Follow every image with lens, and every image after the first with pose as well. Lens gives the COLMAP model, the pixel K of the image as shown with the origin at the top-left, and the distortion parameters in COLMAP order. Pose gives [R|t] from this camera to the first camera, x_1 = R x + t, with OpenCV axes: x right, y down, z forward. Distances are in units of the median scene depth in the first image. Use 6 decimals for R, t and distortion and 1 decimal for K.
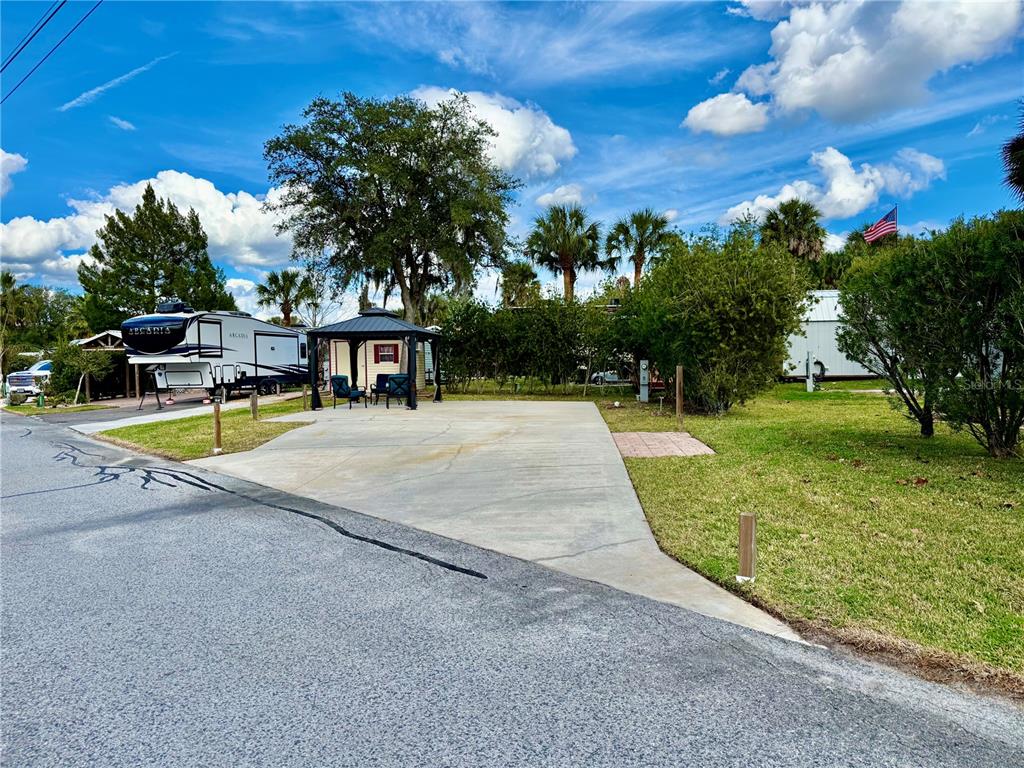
lens RADIAL K [[722.0, 0, 513.1], [0, 722.0, 397.4], [0, 0, 1]] dist [0.079759, -0.132110]
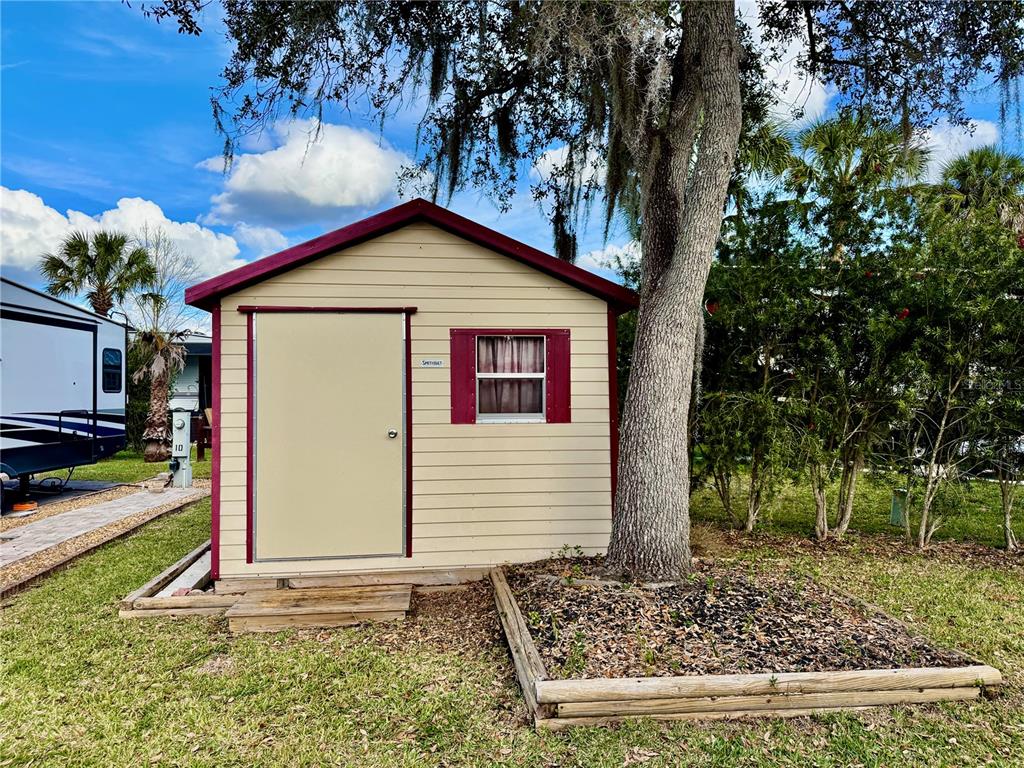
lens RADIAL K [[717.2, 0, 508.6], [0, 717.2, 378.6], [0, 0, 1]] dist [0.081157, -0.115599]
pose [[0.983102, 0.008539, 0.182862, -0.189625], [0.004284, 0.997565, -0.069616, -0.040571], [-0.183011, 0.069223, 0.980671, 0.715350]]
